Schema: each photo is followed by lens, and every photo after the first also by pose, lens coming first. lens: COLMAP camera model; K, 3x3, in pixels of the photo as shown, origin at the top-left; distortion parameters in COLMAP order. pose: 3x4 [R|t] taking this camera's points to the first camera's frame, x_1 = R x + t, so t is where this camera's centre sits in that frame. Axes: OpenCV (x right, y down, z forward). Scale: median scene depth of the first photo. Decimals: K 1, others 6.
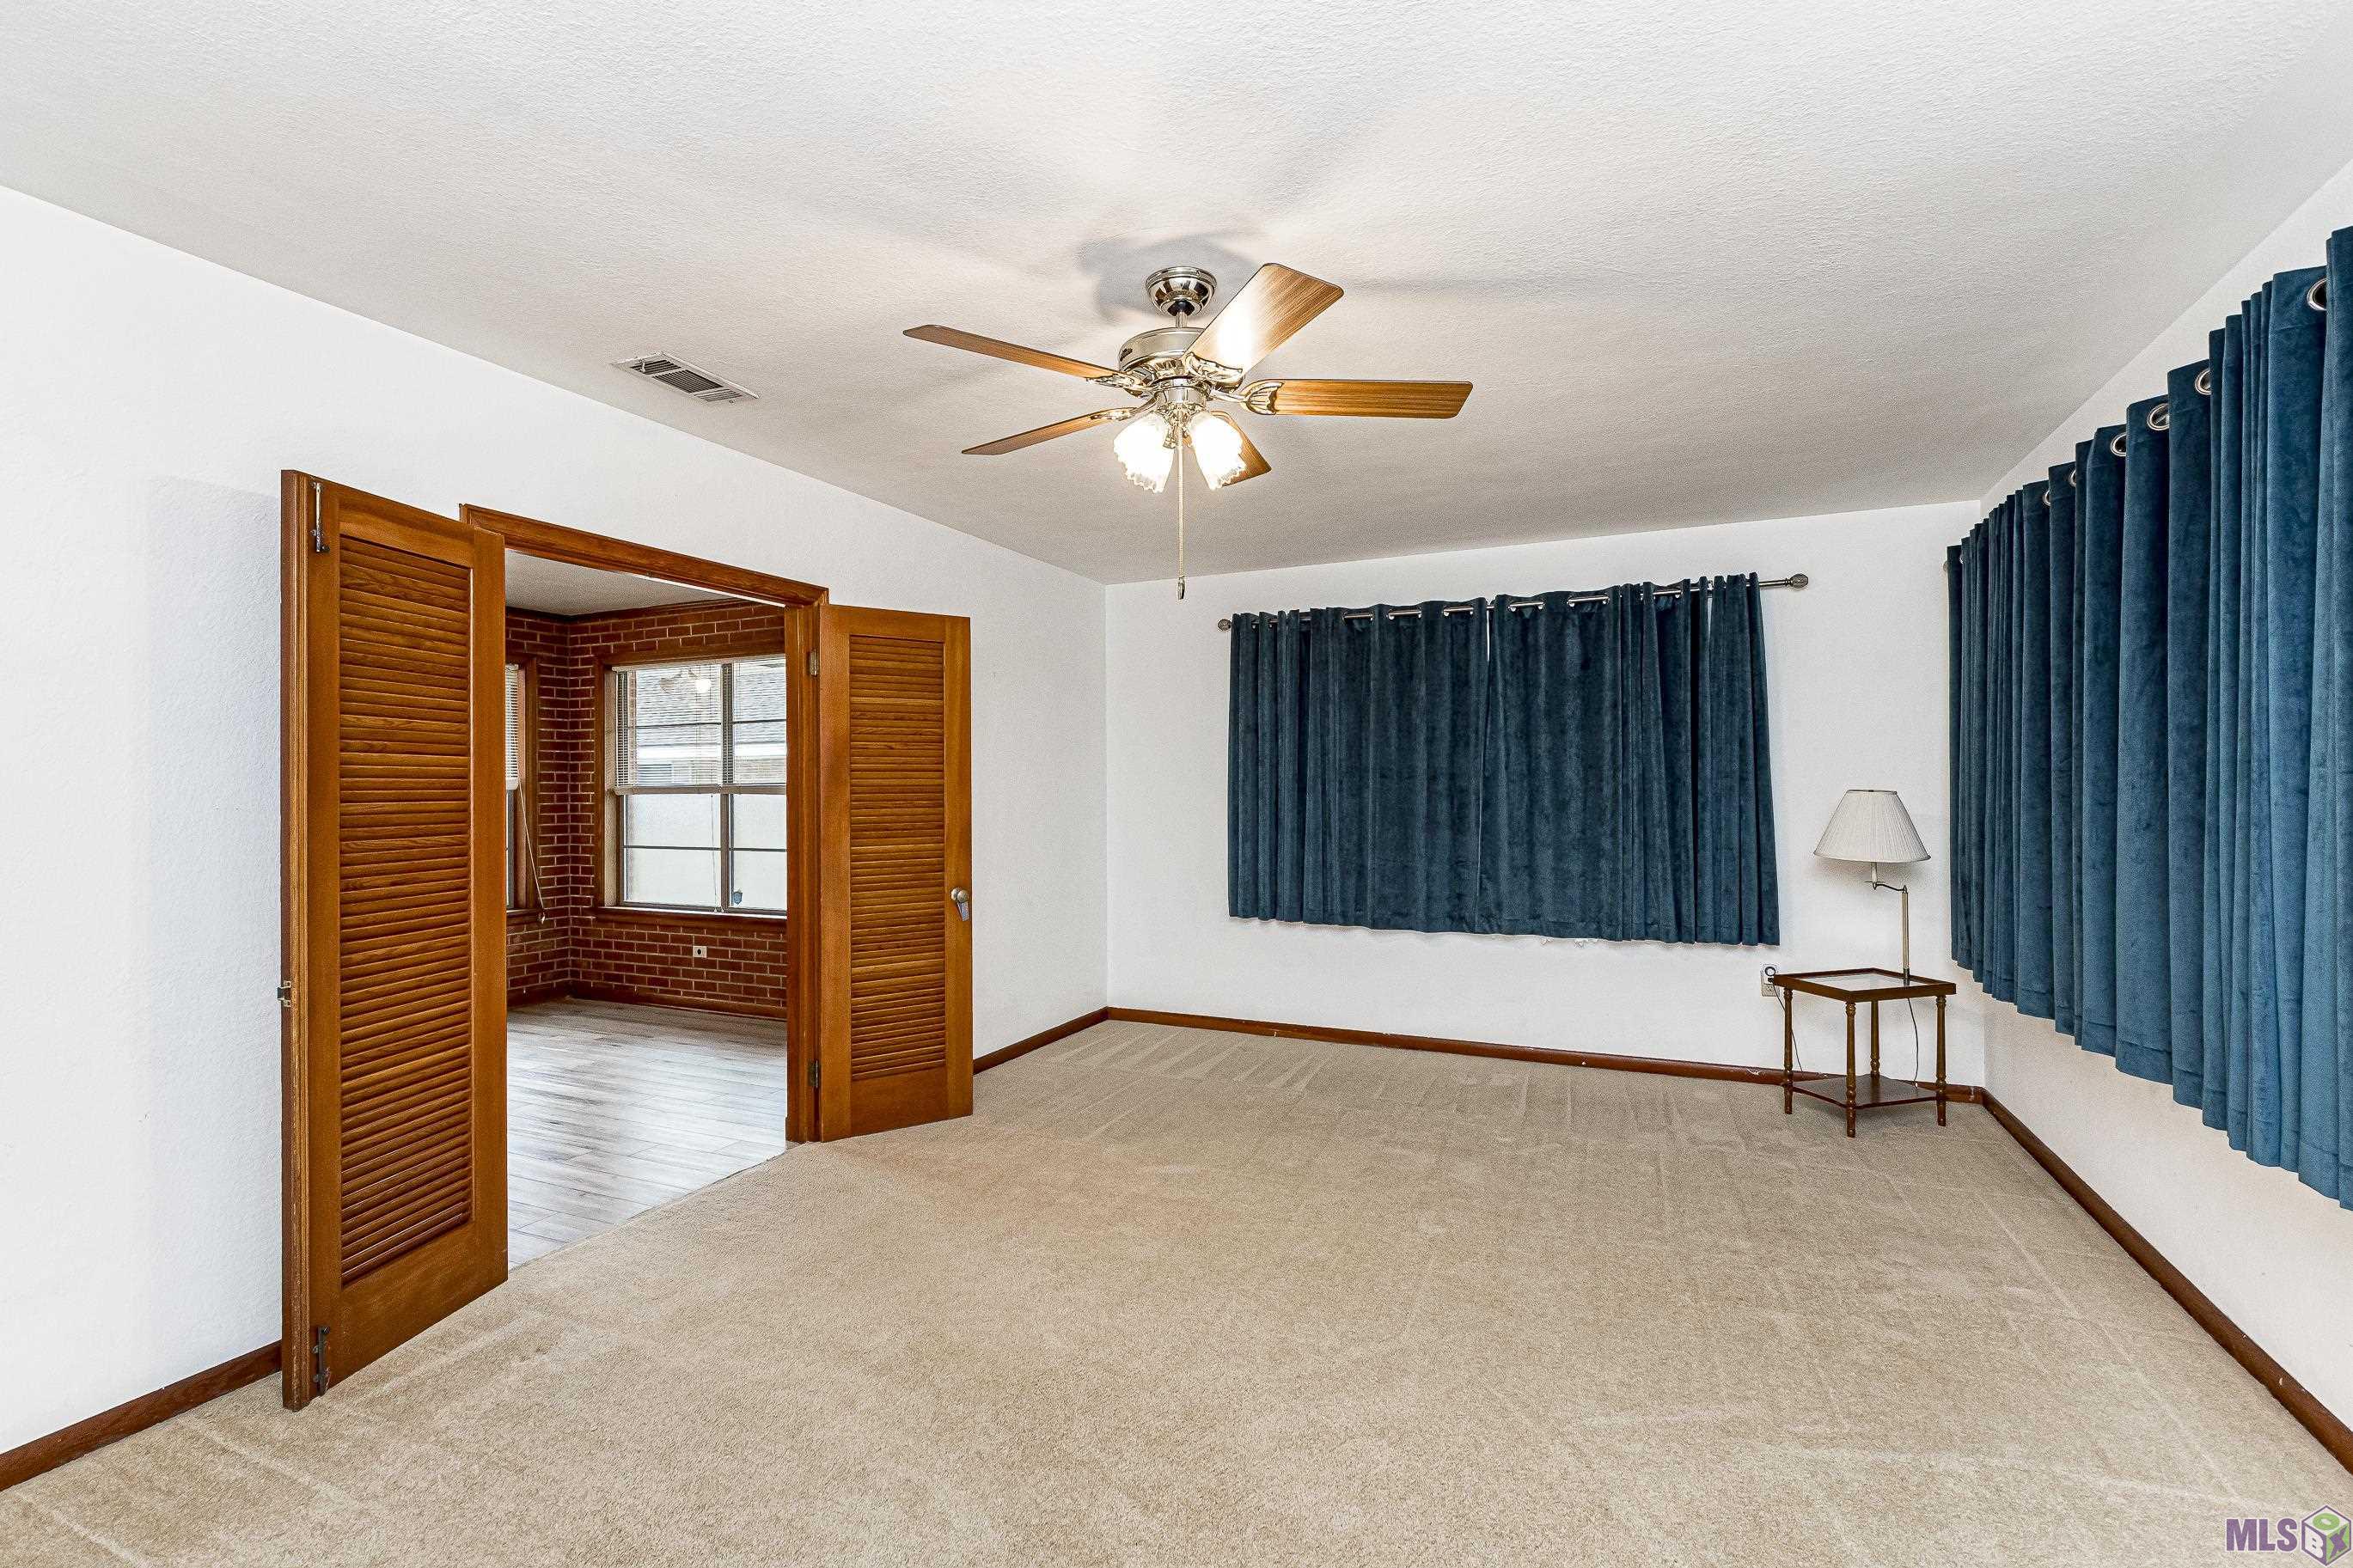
lens RADIAL K [[1075.5, 0, 1168.9], [0, 1075.5, 776.0], [0, 0, 1]] dist [-0.010634, -0.000405]
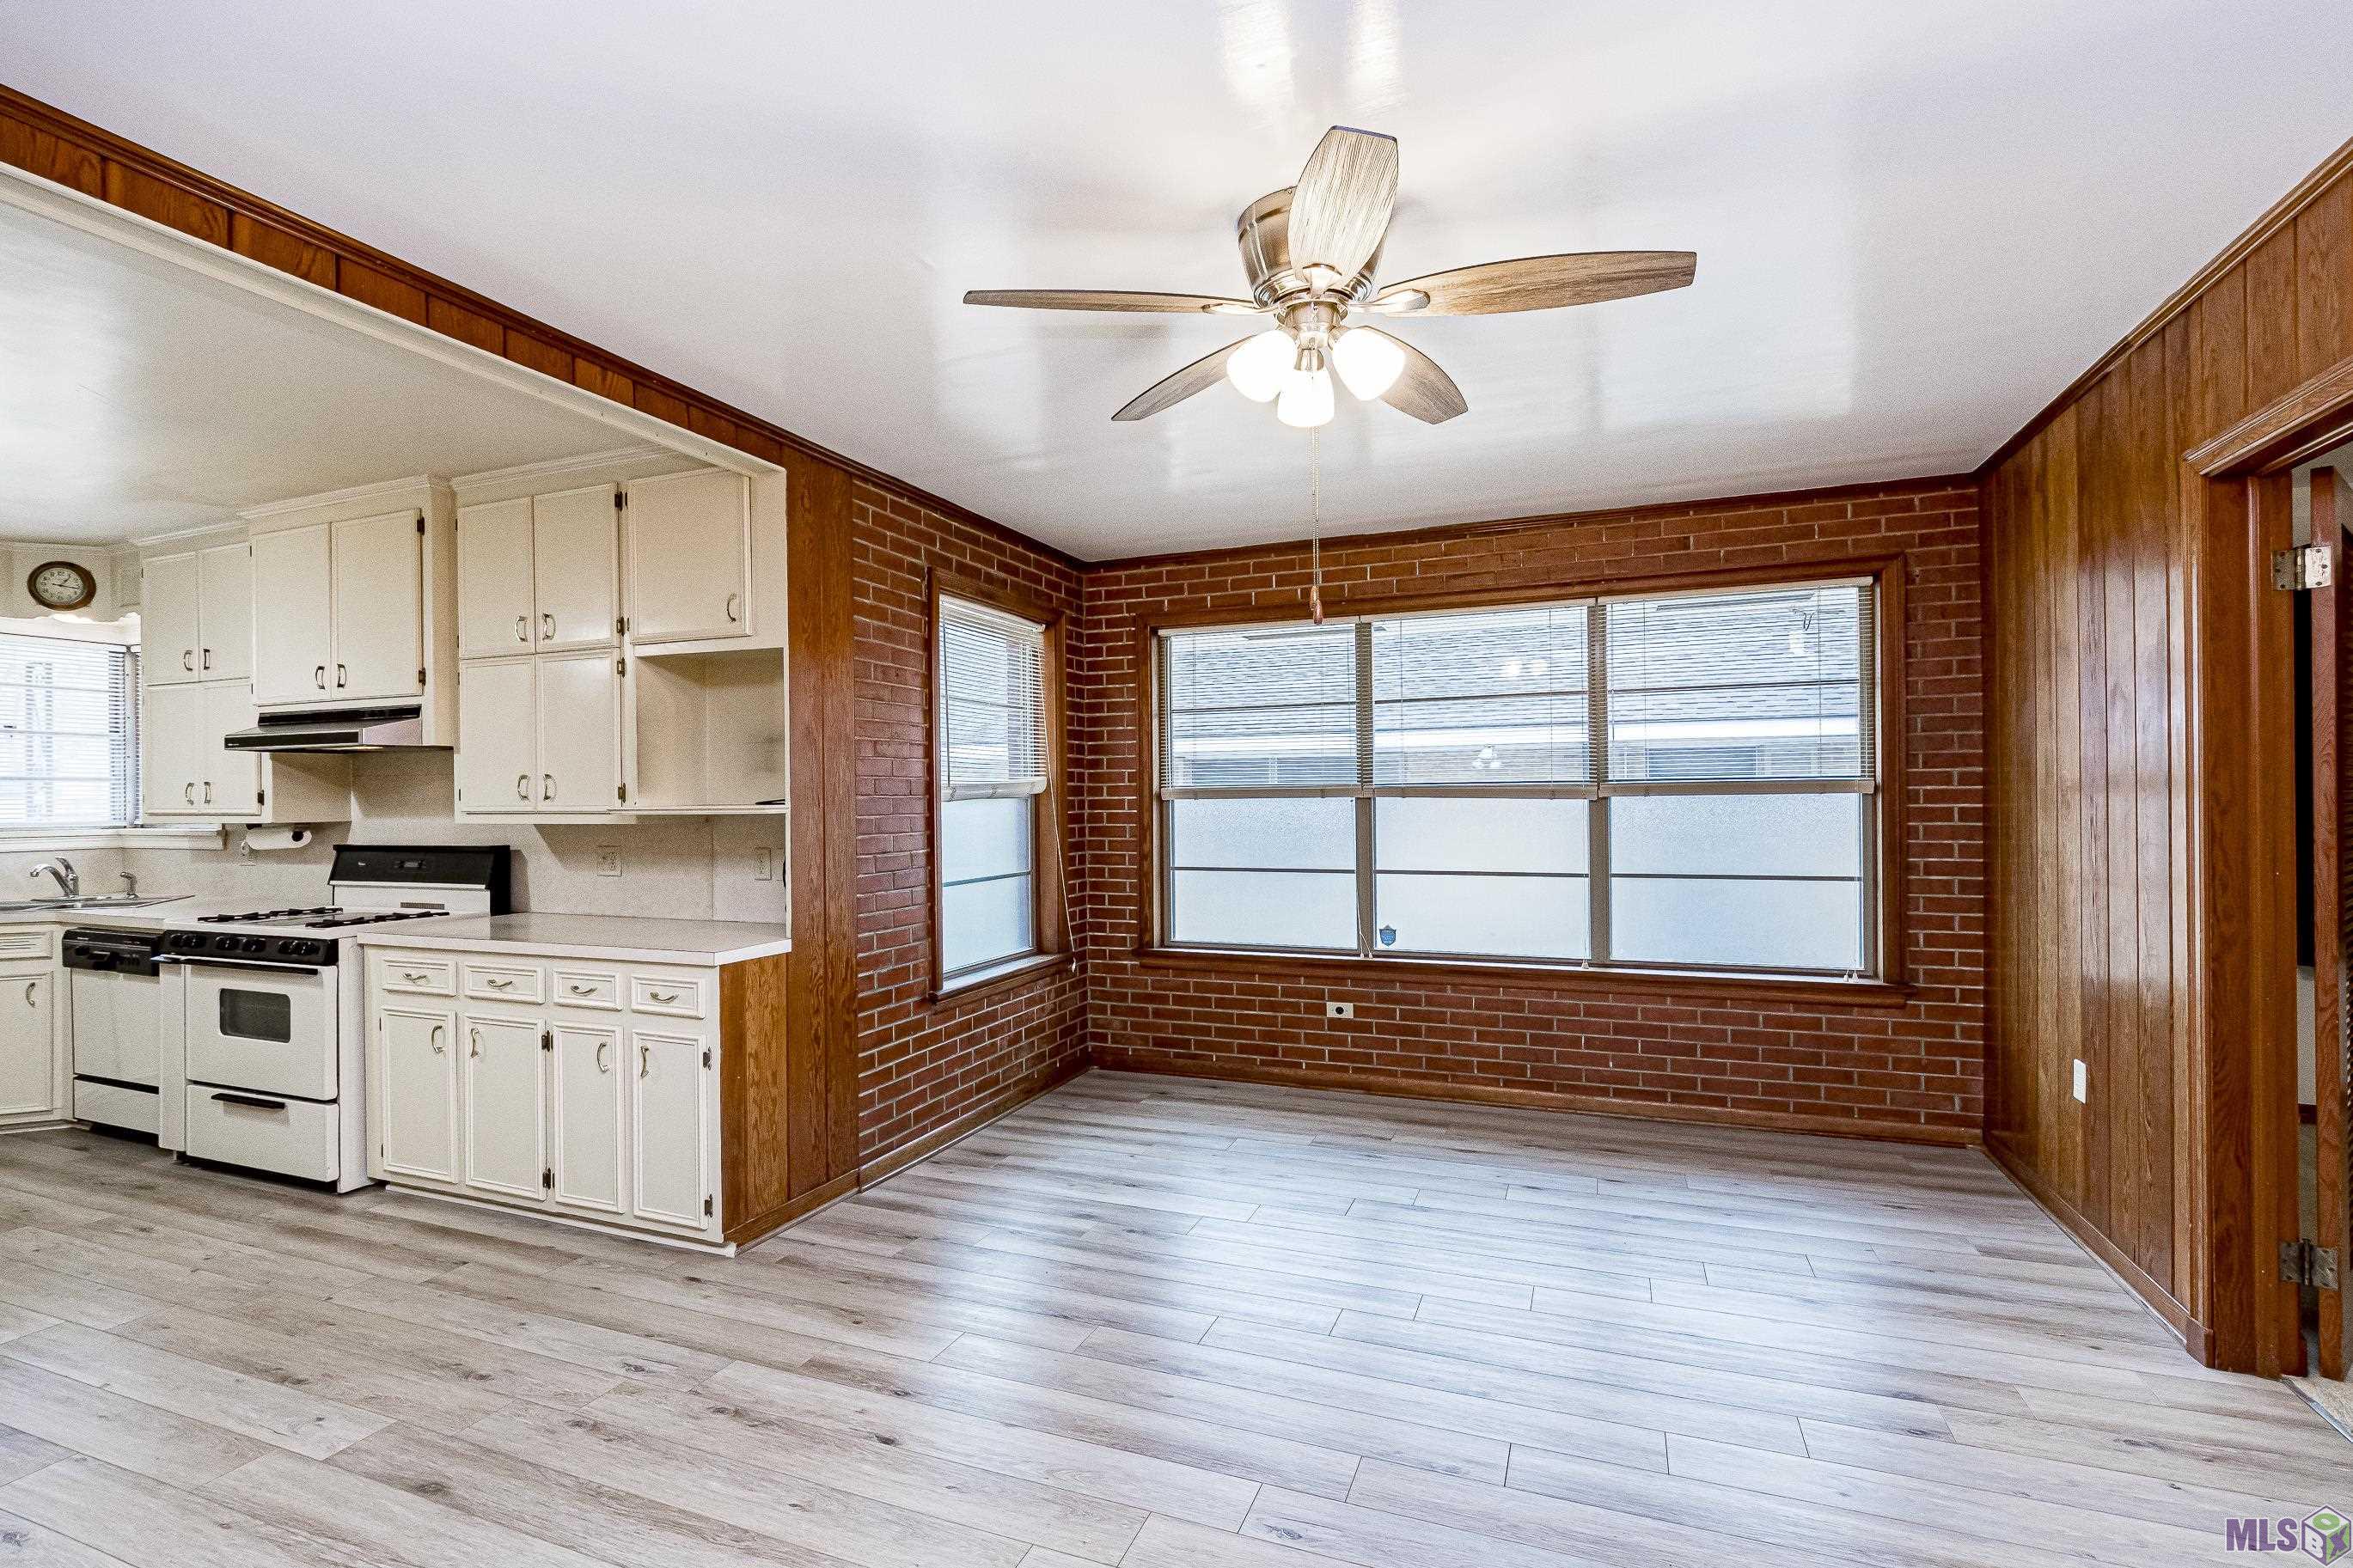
lens RADIAL K [[1075.5, 0, 1192.0], [0, 1075.5, 793.5], [0, 0, 1]] dist [-0.010634, -0.000405]
pose [[0.998744, -0.002857, 0.050028, -0.574276], [0.002420, 0.999958, 0.008795, 0.006937], [-0.050051, -0.008663, 0.998709, 0.262726]]
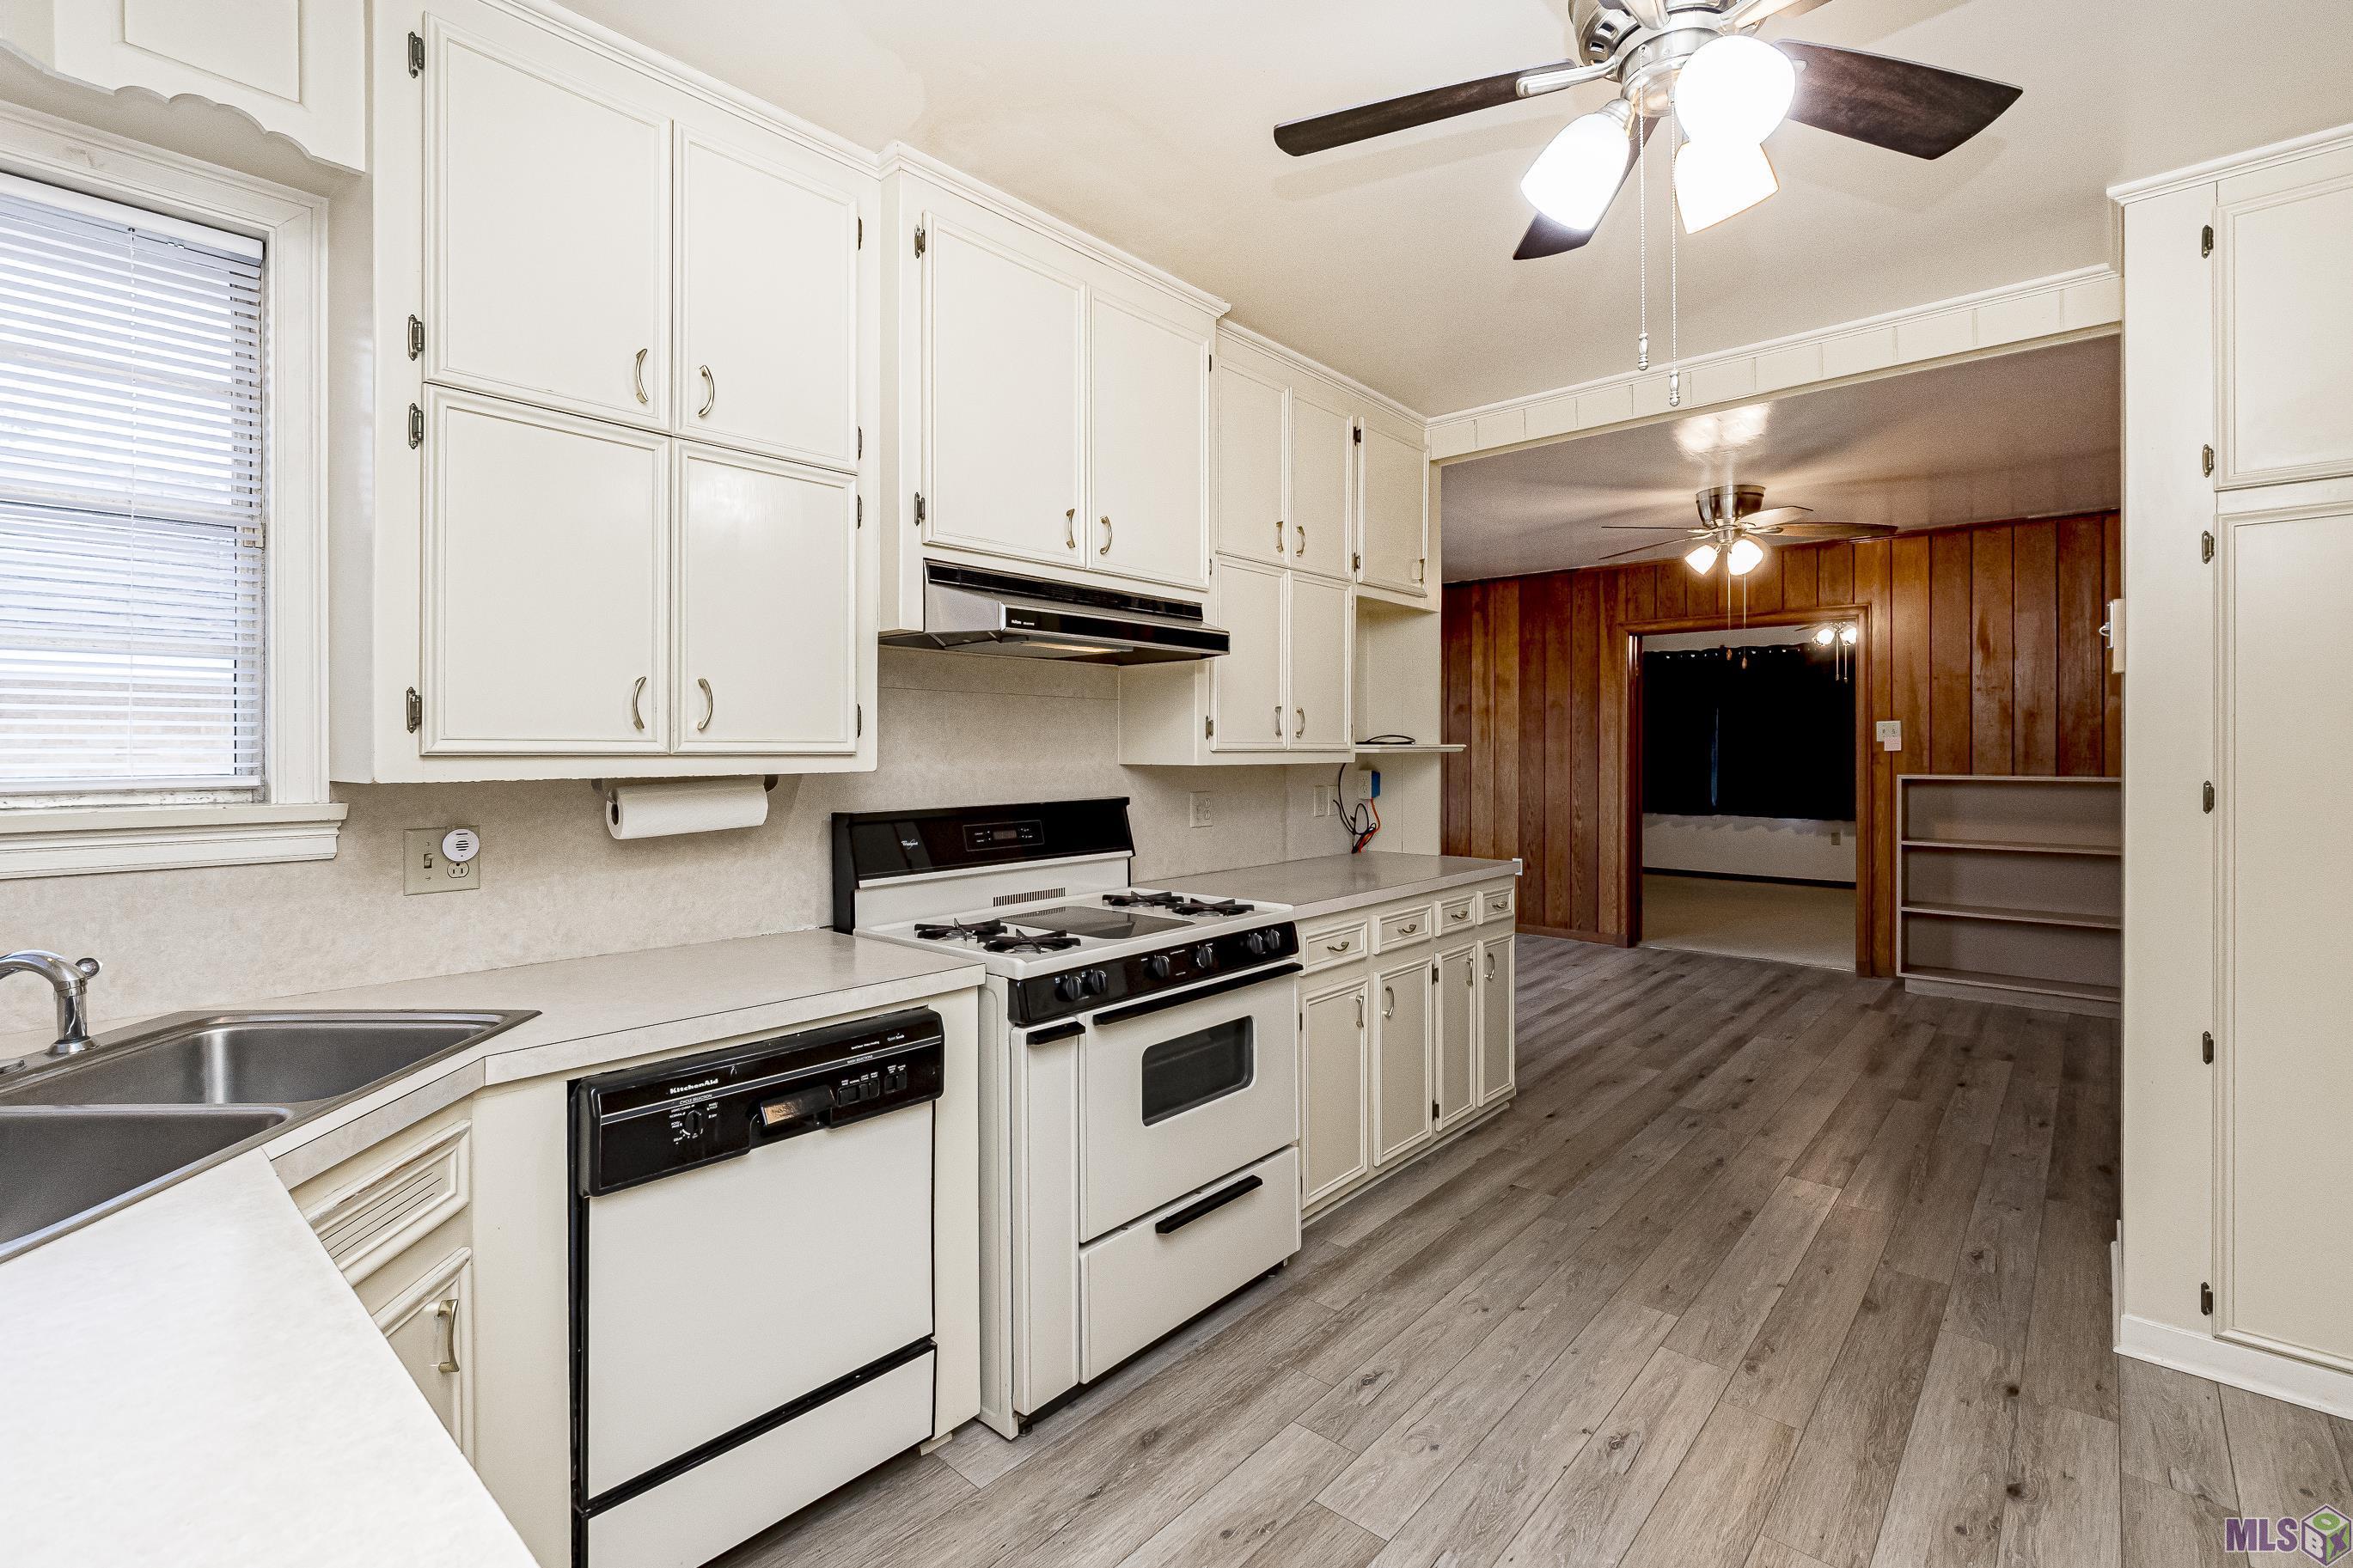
lens RADIAL K [[1075.5, 0, 1161.6], [0, 1075.5, 751.5], [0, 0, 1]] dist [-0.010634, -0.000405]
pose [[0.311425, 0.001571, 0.950269, -1.204791], [-0.011039, 0.999937, 0.001965, 0.018067], [-0.950207, -0.011102, 0.311423, 0.641494]]
